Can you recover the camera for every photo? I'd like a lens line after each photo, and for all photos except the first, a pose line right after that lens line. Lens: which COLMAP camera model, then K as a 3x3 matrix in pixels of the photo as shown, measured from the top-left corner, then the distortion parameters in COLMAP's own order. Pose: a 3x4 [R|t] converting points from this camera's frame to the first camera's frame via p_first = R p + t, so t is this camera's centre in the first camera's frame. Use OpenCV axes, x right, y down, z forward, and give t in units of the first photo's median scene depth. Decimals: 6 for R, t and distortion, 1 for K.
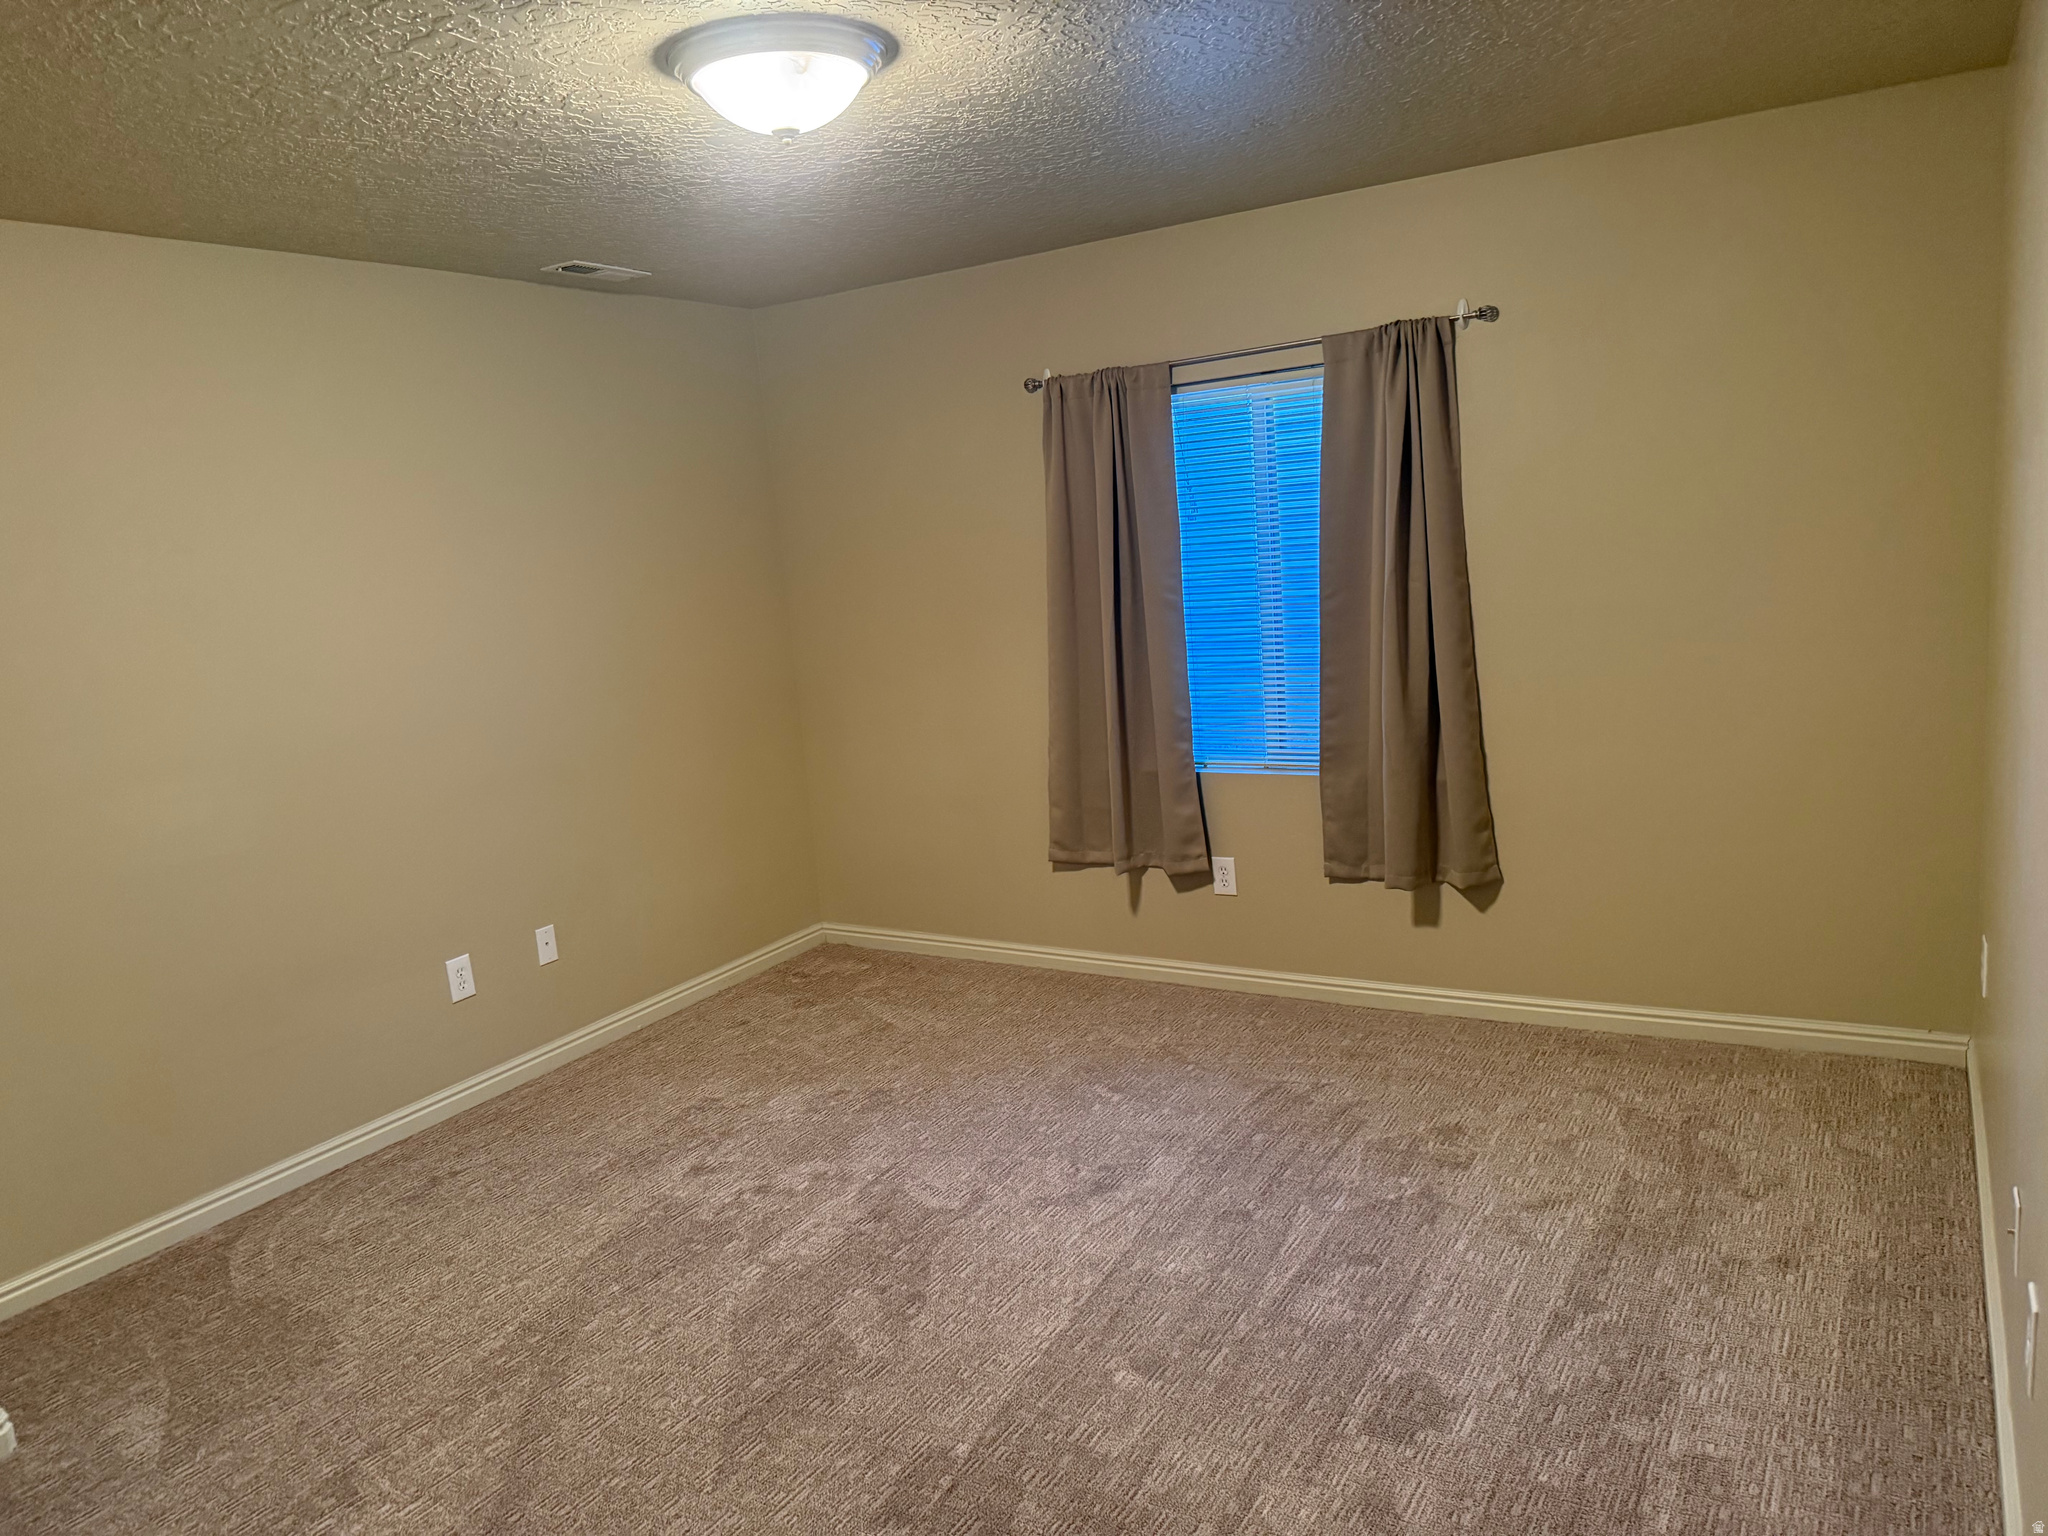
lens RADIAL K [[1446.3, 0, 1010.5], [0, 1446.3, 786.4], [0, 0, 1]] dist [0.044086, -0.063806]
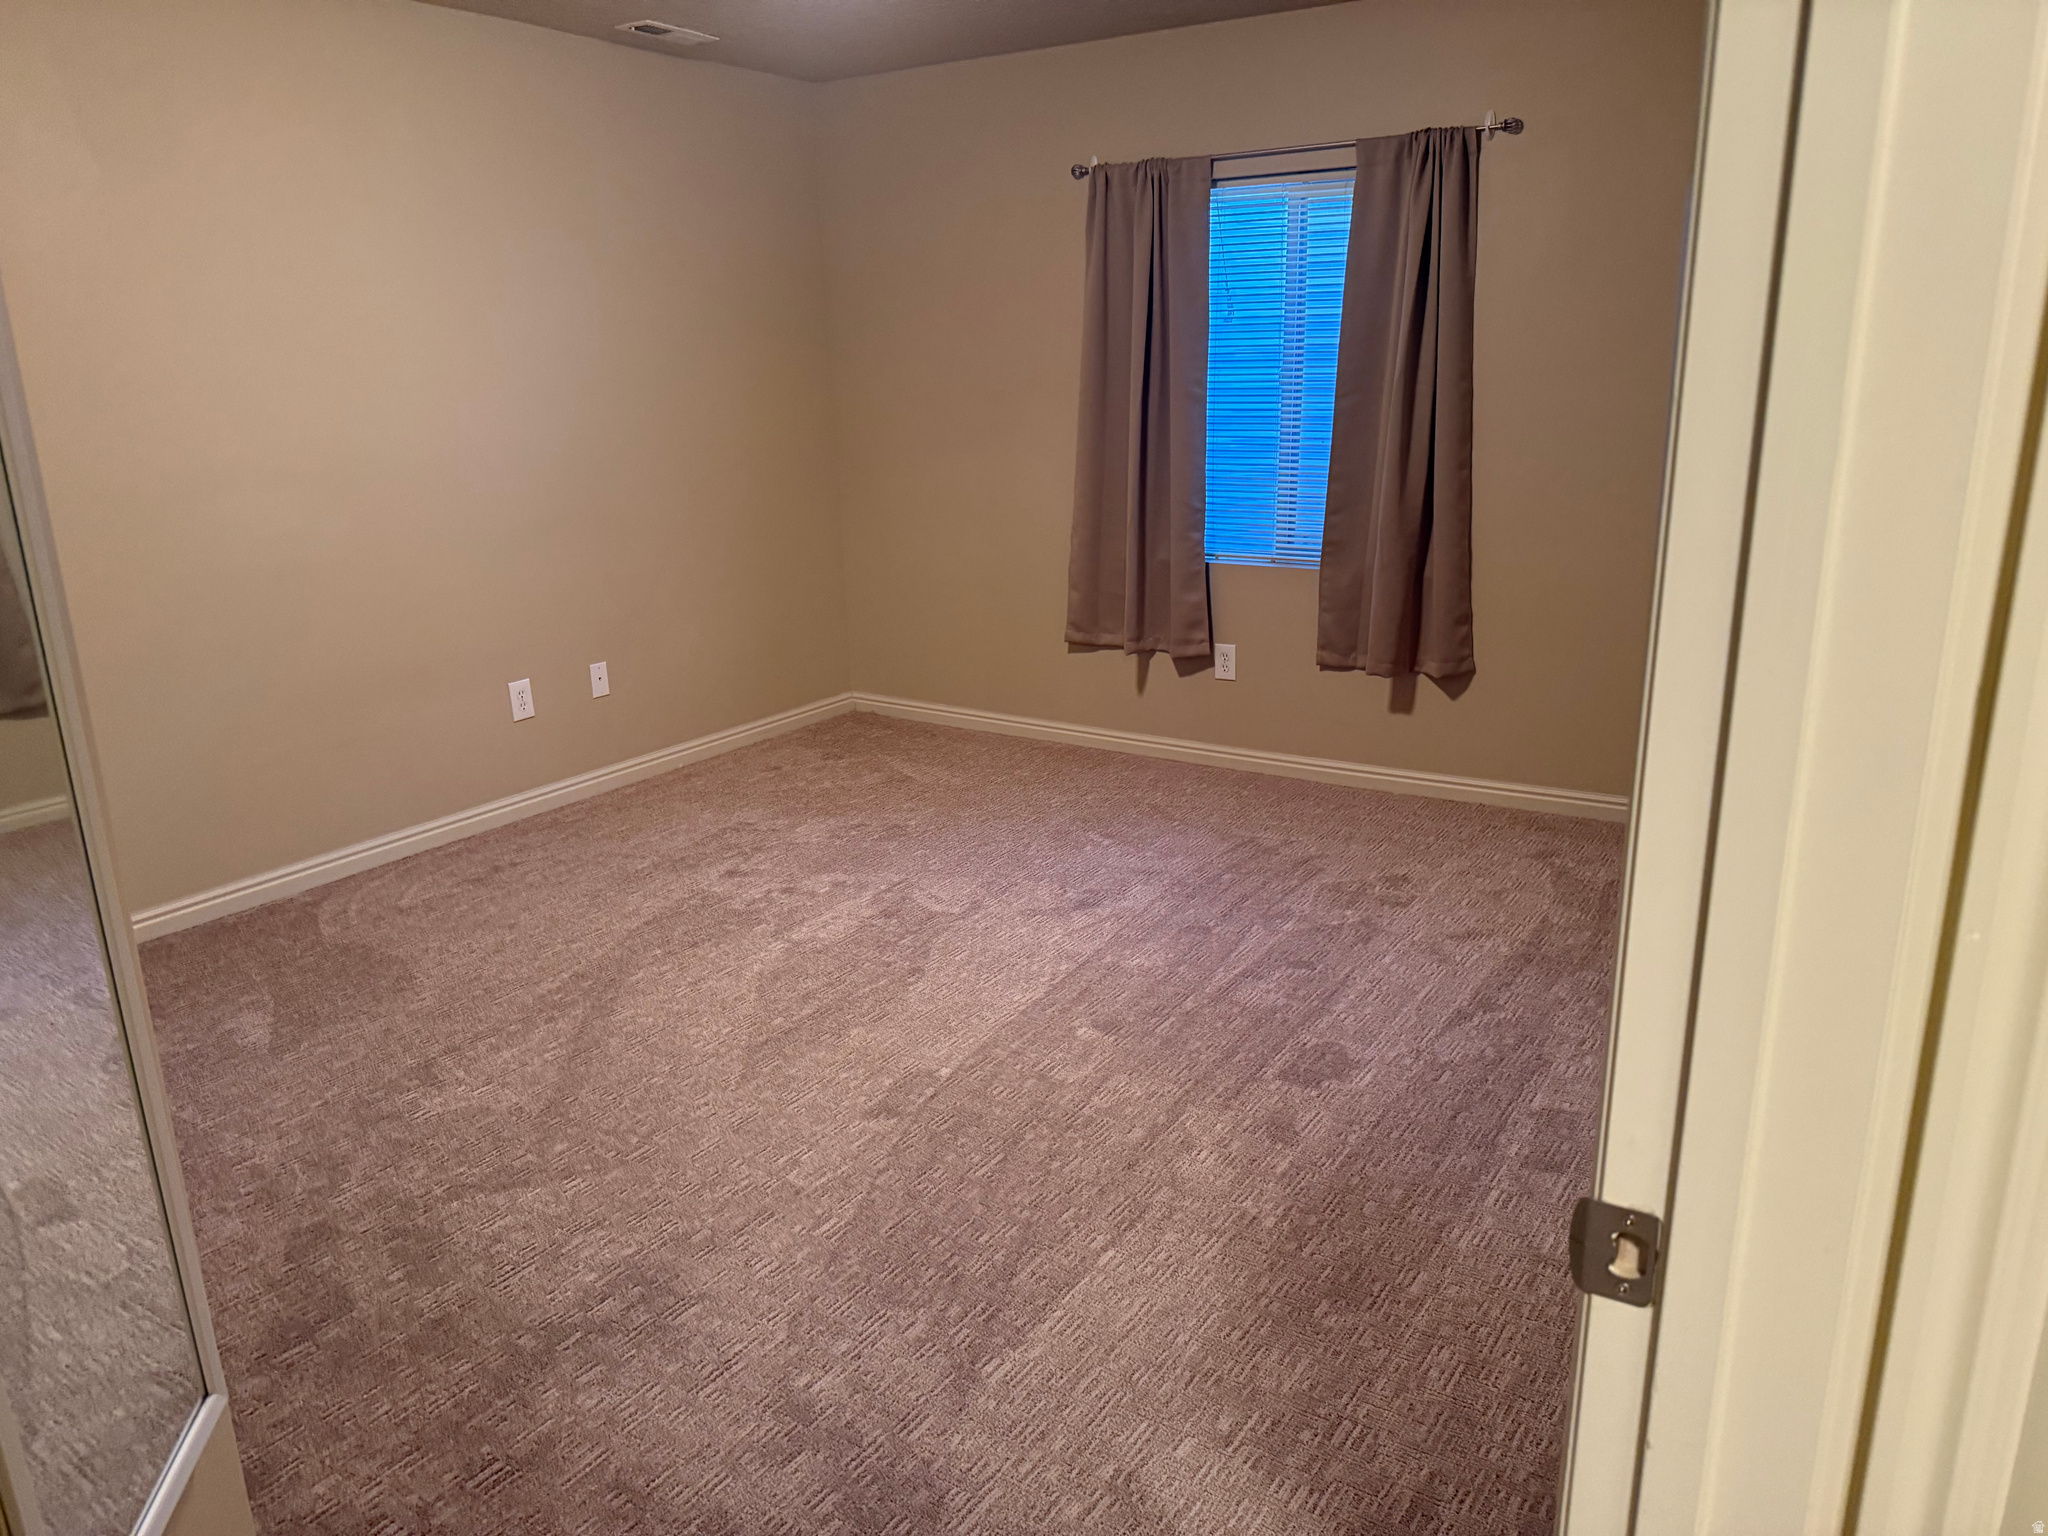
lens RADIAL K [[1446.3, 0, 1032.6], [0, 1446.3, 795.4], [0, 0, 1]] dist [0.044086, -0.063806]
pose [[0.997645, 0.068463, -0.004135, 0.020109], [-0.067557, 0.991276, 0.113173, 0.063204], [0.011847, -0.112627, 0.993567, -0.112908]]
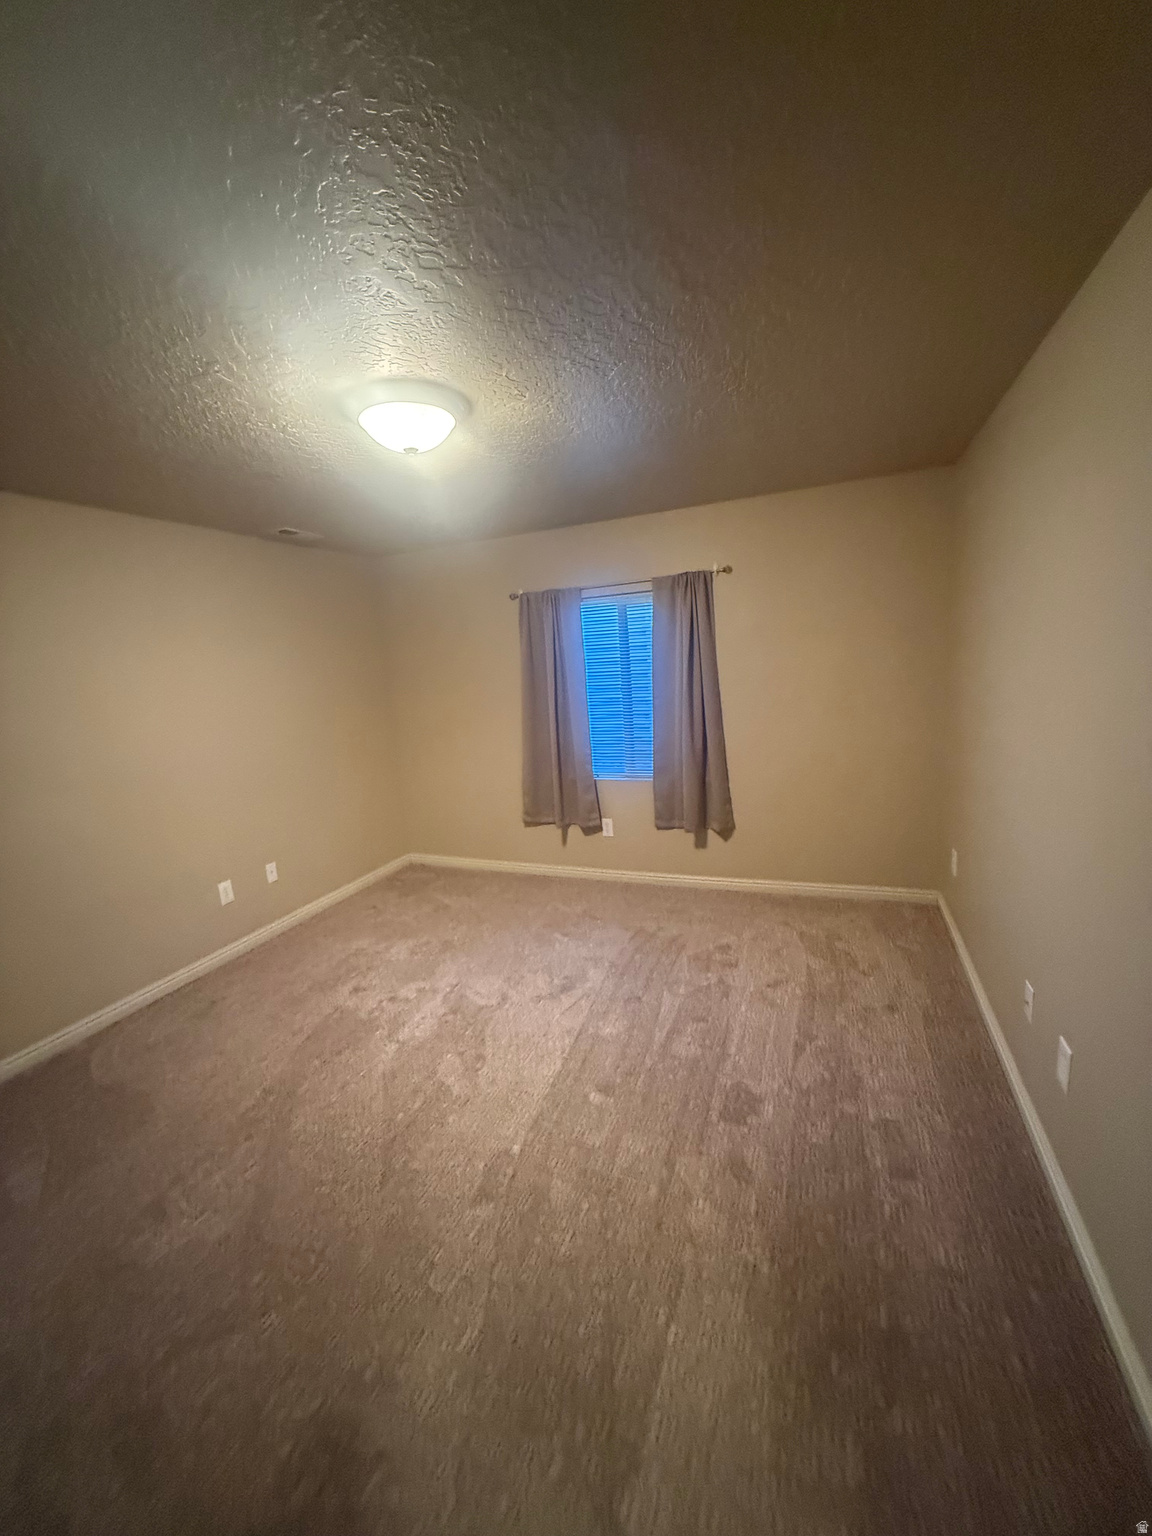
lens RADIAL K [[615.5, 0, 573.0], [0, 615.5, 767.9], [0, 0, 1]] dist [0.001561, 0.000199]
pose [[0.987506, -0.015945, 0.156771, -0.055115], [0.018601, 0.999707, -0.015490, -0.017608], [-0.156478, 0.018213, 0.987513, 0.135416]]
